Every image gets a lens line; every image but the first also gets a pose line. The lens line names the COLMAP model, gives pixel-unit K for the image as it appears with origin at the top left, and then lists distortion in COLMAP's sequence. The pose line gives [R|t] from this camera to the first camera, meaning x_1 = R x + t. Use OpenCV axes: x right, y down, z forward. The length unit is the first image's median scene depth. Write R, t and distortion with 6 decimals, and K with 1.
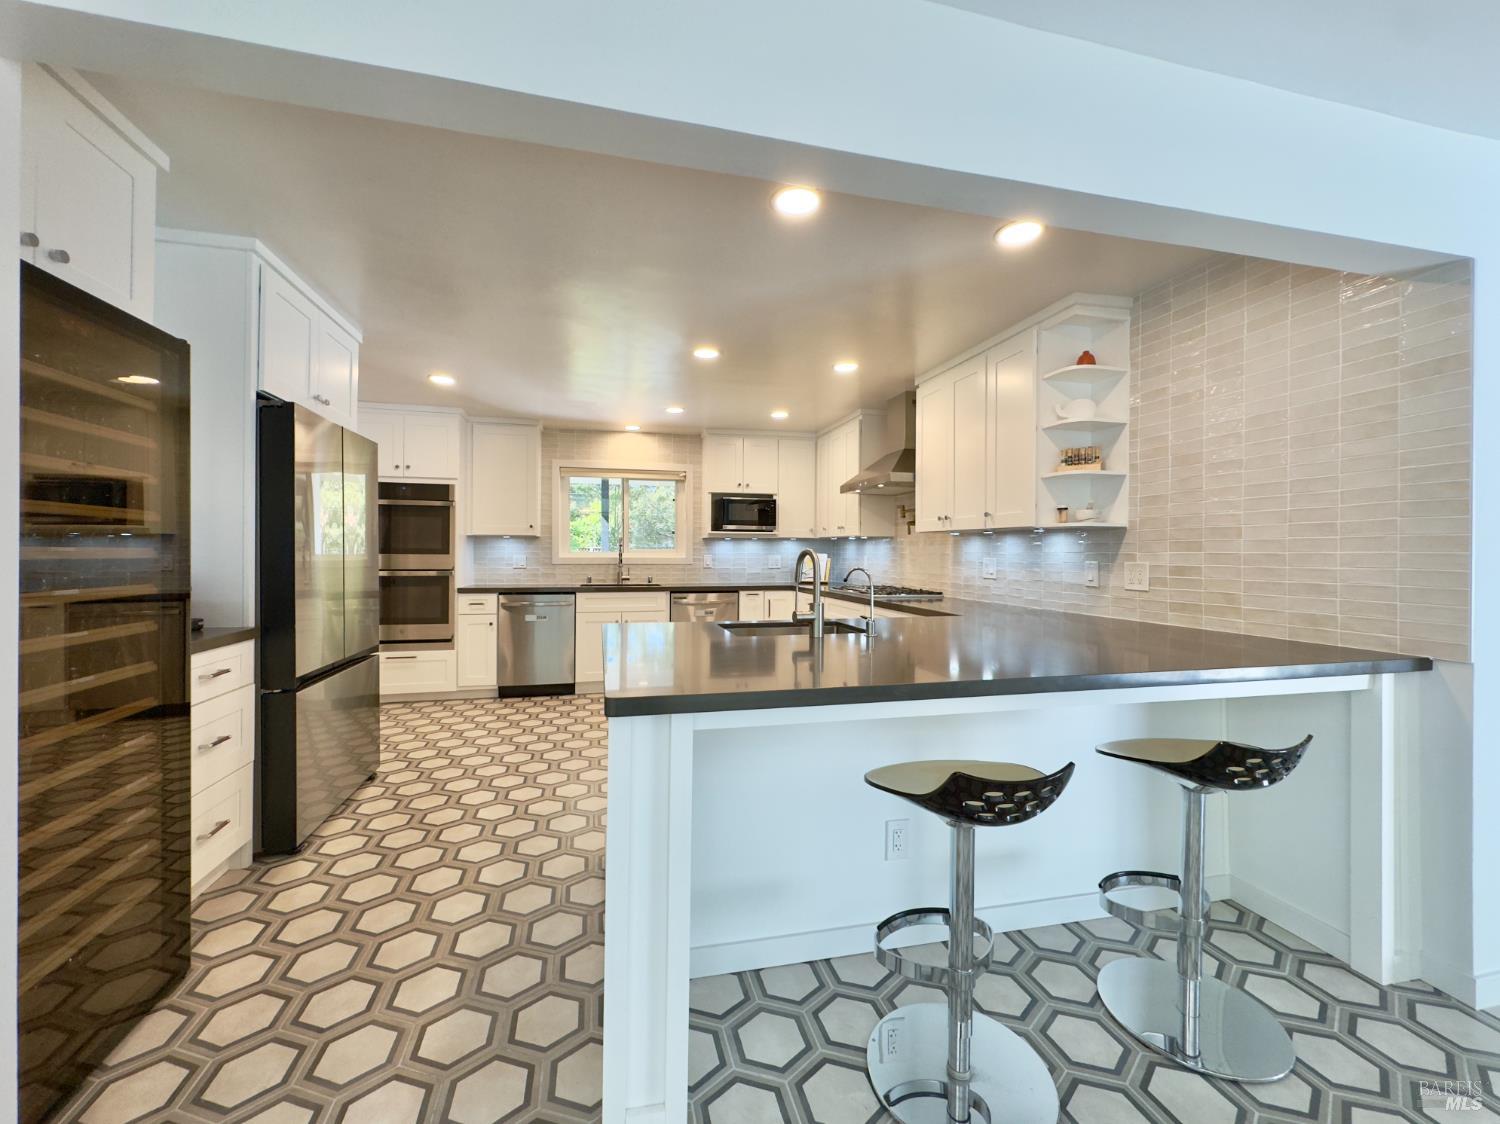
lens RADIAL K [[599.5, 0, 746.5], [0, 599.5, 554.0], [0, 0, 1]] dist [0.000032, -0.001329]
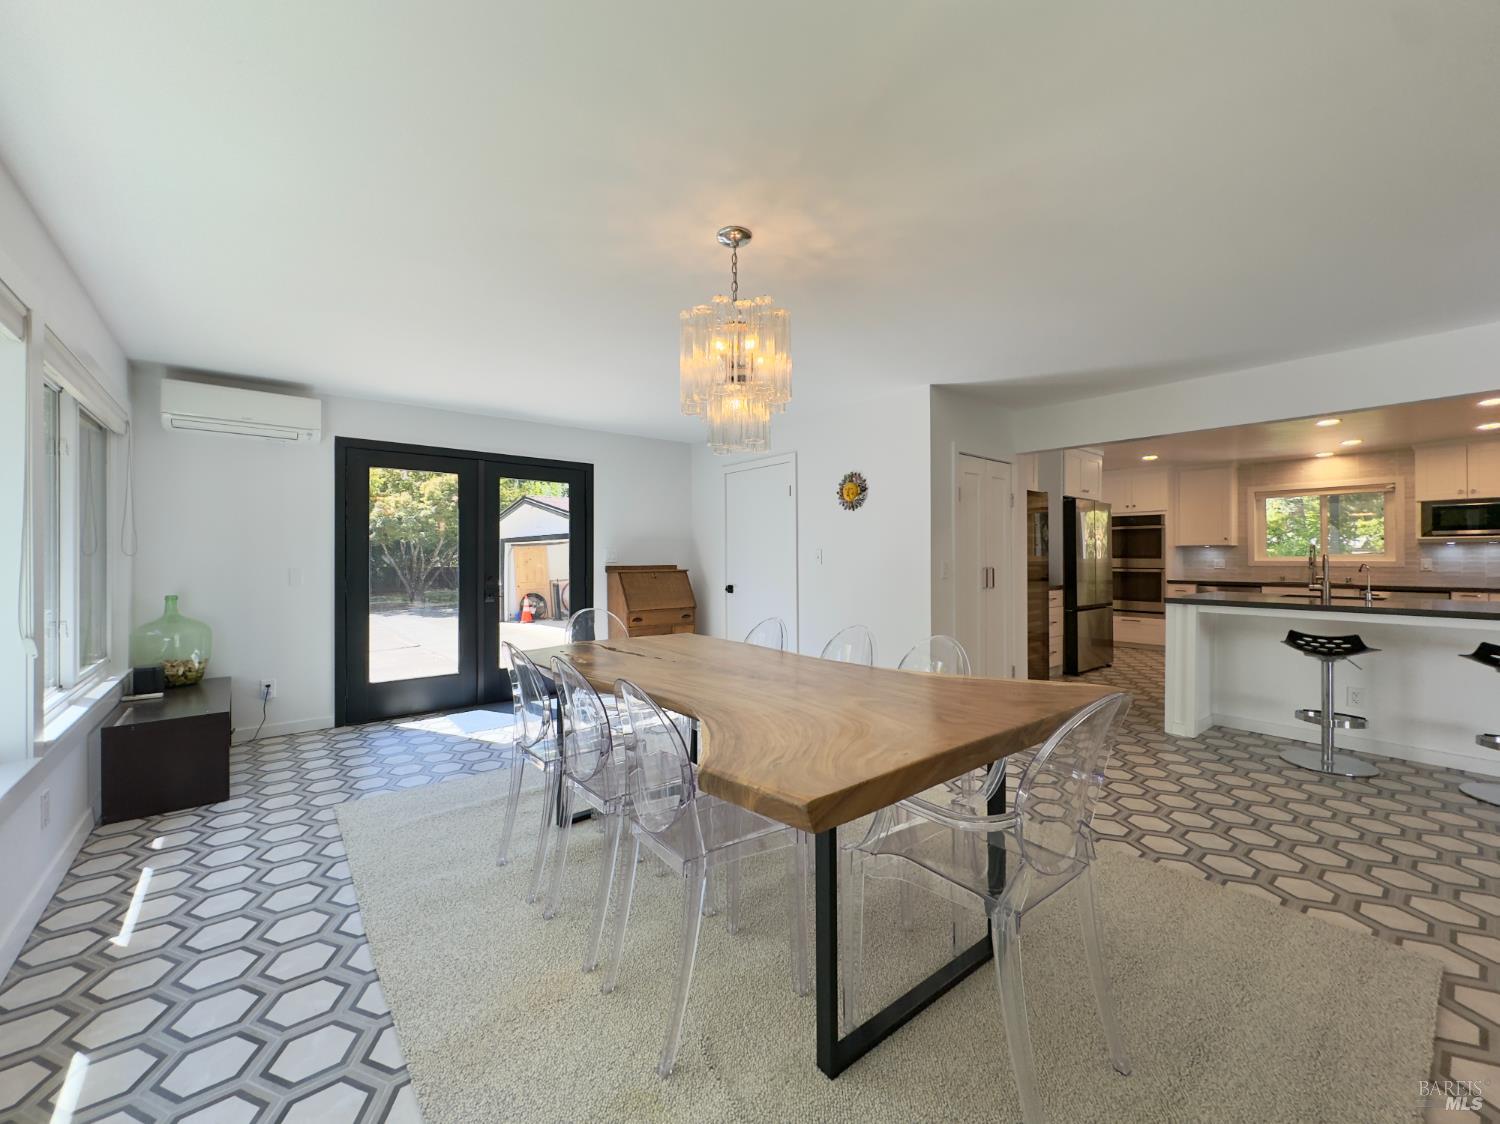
lens RADIAL K [[599.5, 0, 747.8], [0, 599.5, 557.8], [0, 0, 1]] dist [0.000032, -0.001329]
pose [[0.427160, -0.005574, -0.904159, 0.448399], [-0.000335, 0.999980, -0.006323, 0.008287], [0.904176, 0.003004, 0.427150, -0.634923]]
